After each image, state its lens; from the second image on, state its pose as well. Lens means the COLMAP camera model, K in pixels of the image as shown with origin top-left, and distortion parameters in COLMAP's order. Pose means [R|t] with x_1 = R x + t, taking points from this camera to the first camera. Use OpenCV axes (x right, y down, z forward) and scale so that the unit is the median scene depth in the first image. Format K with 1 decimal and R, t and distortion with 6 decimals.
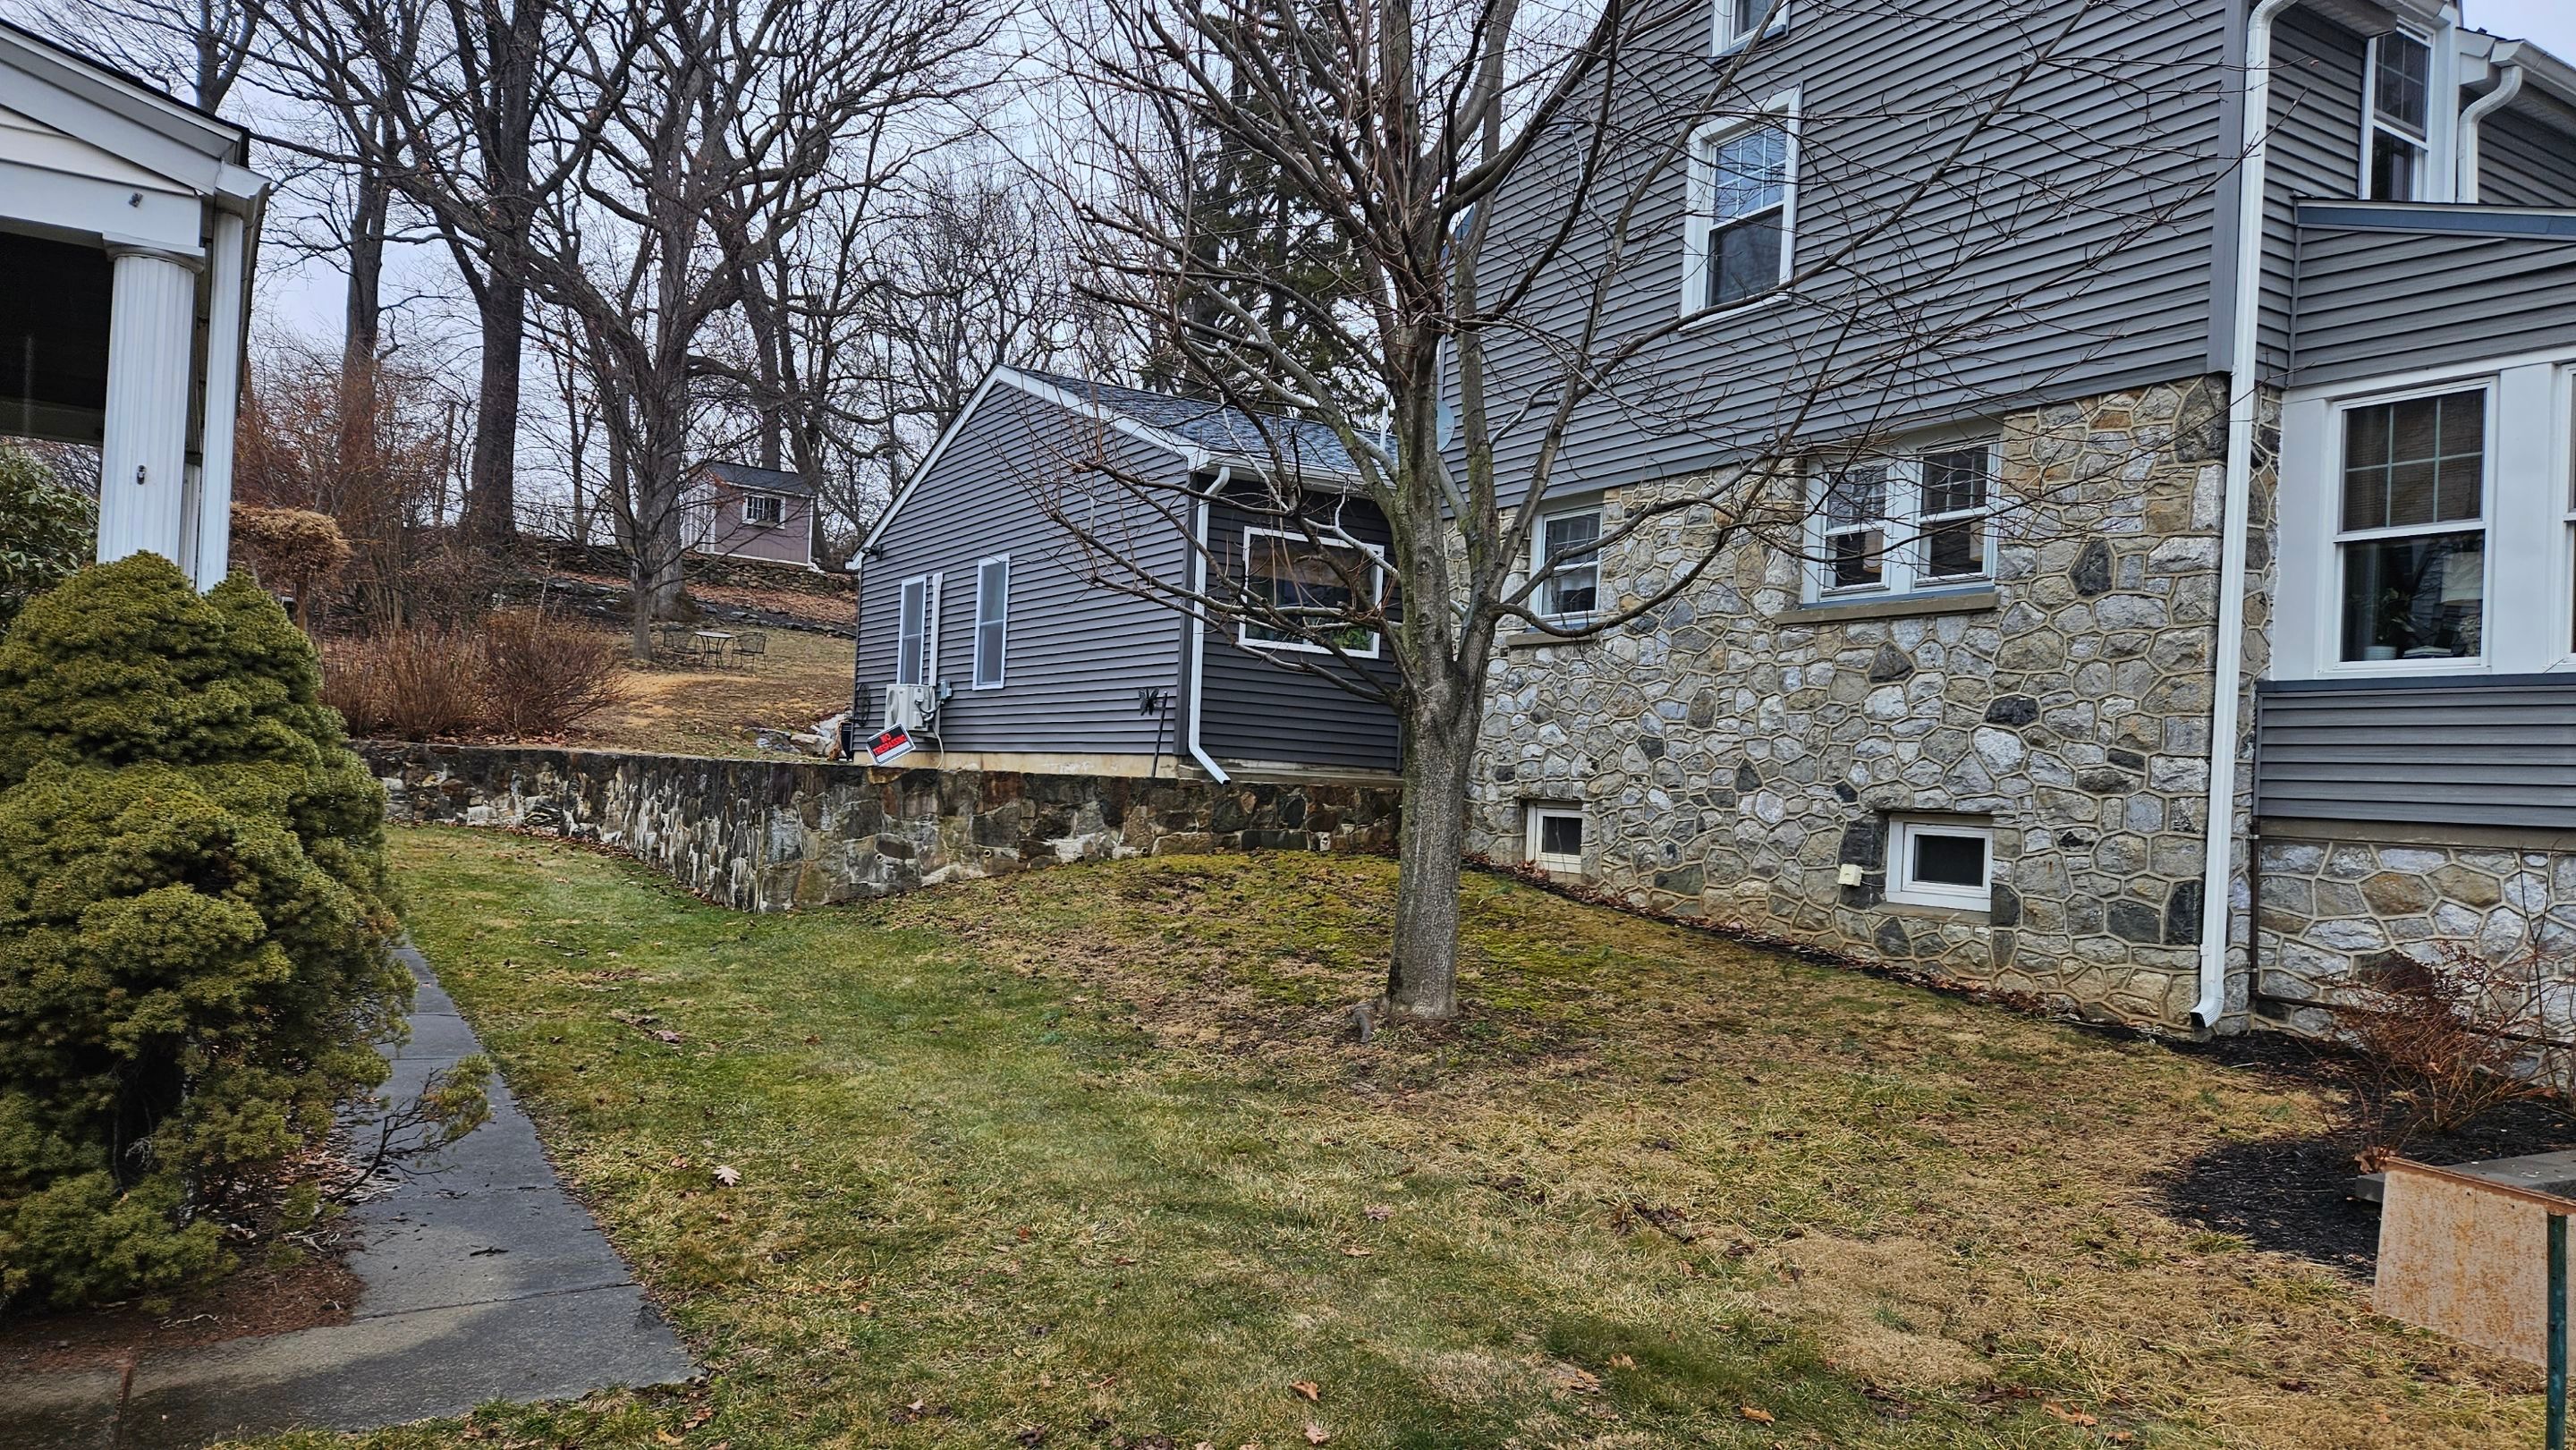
lens RADIAL K [[1702.3, 0, 1235.3], [0, 1702.3, 756.2], [0, 0, 1]] dist [0.090329, -0.075132]
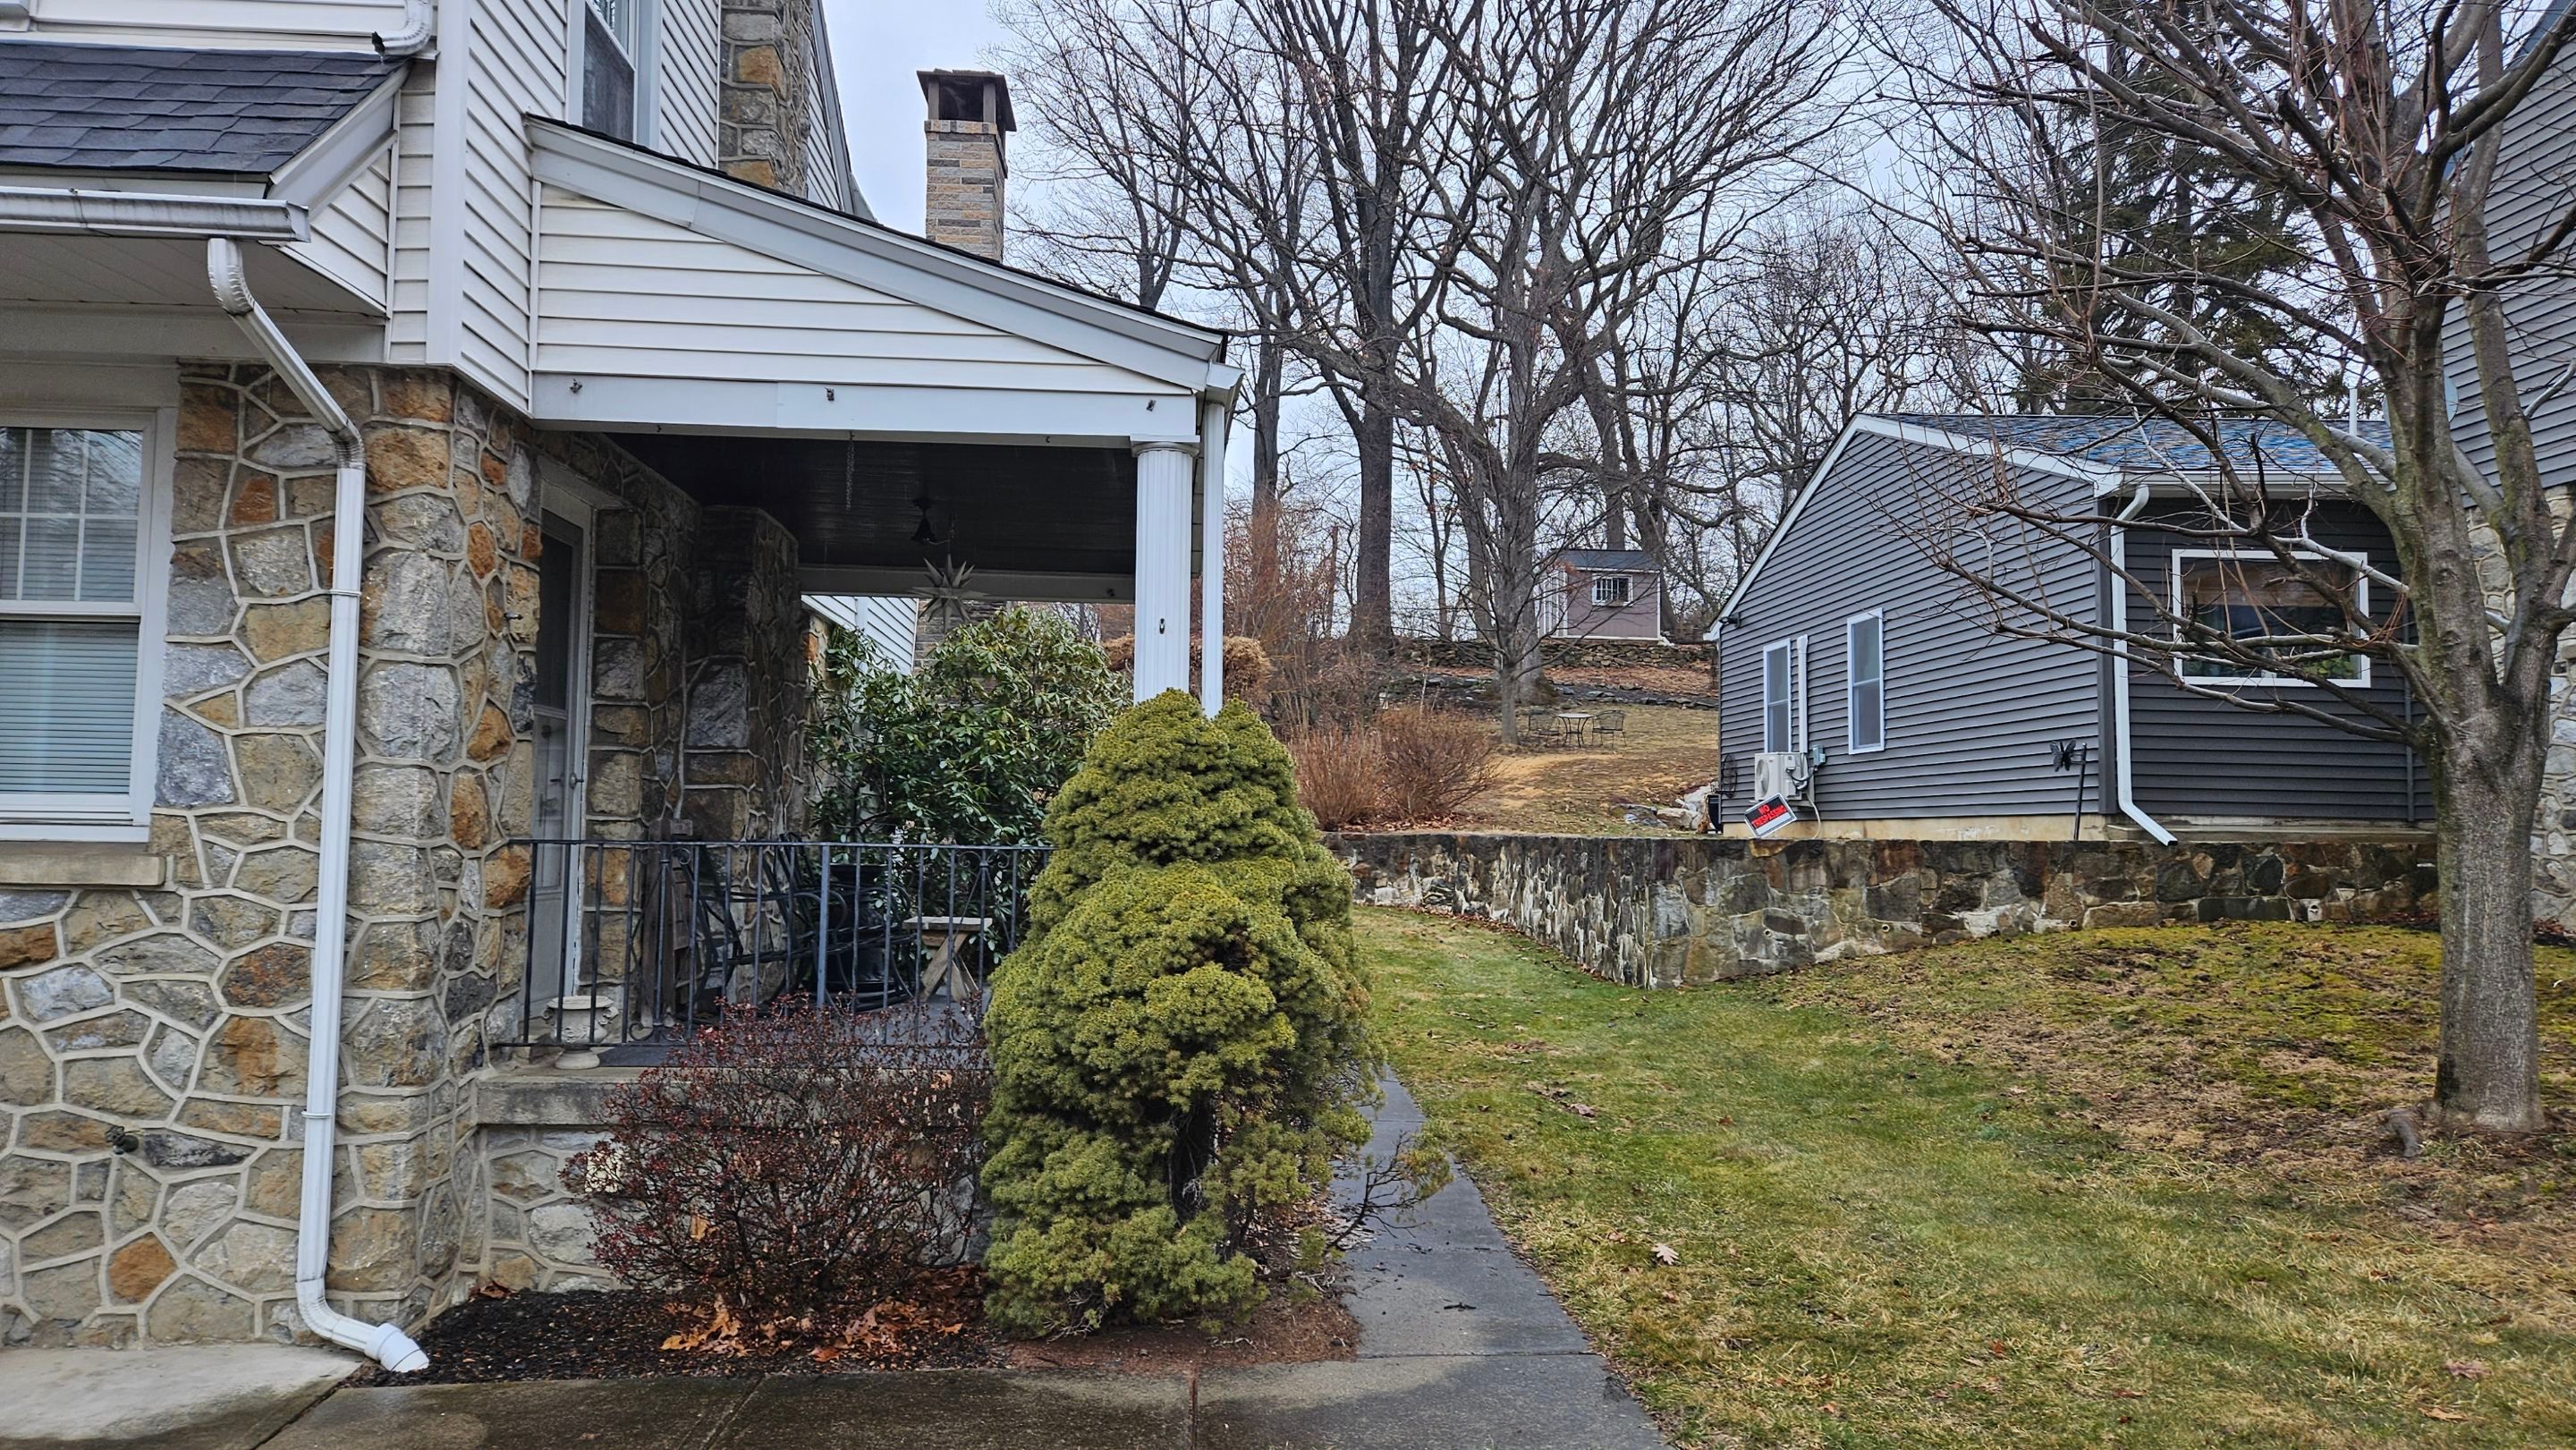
lens RADIAL K [[1702.3, 0, 1239.5], [0, 1702.3, 726.5], [0, 0, 1]] dist [0.090329, -0.075132]
pose [[0.883027, -0.068646, -0.464274, -0.010581], [0.040937, 0.996741, -0.069514, -0.002050], [0.467533, 0.042377, 0.882959, -0.009528]]
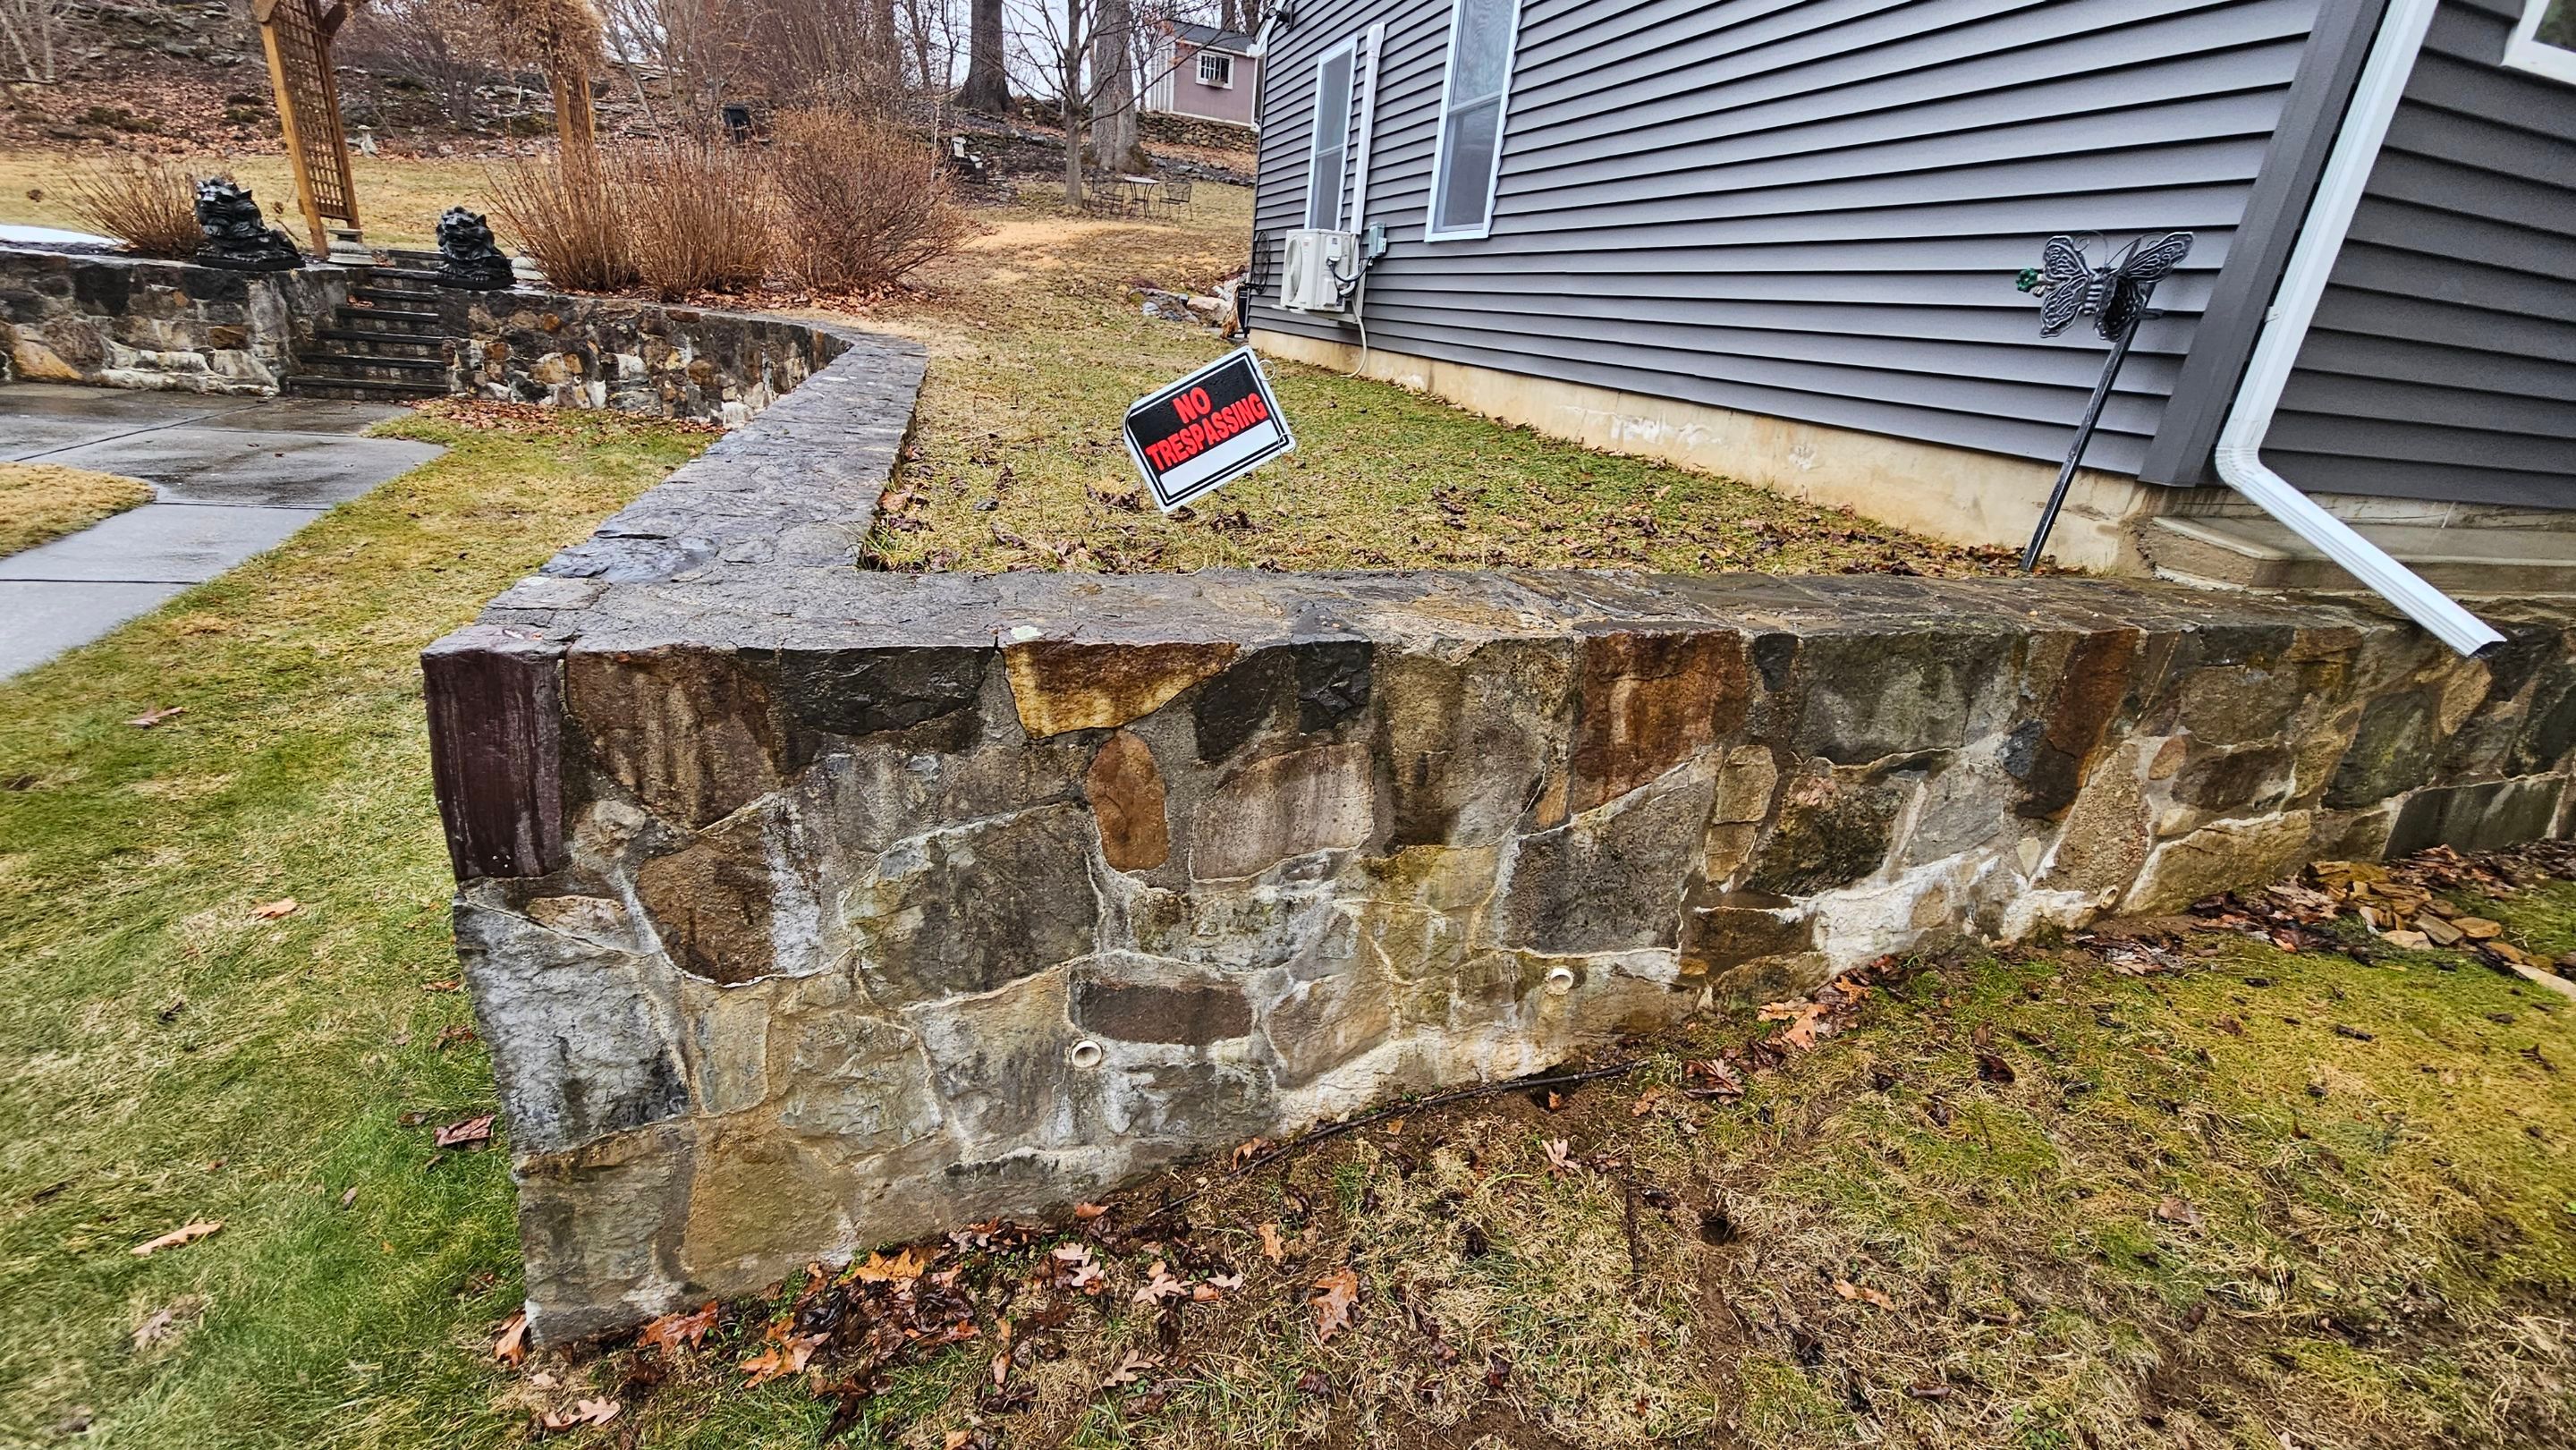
lens RADIAL K [[1059.0, 0, 1278.1], [0, 1059.0, 731.2], [0, 0, 1]] dist [0.000342, -0.001235]
pose [[0.971760, 0.119743, -0.203334, -0.149706], [-0.034359, 0.924302, 0.380112, -0.027526], [0.233458, -0.362391, 0.902314, 0.828872]]
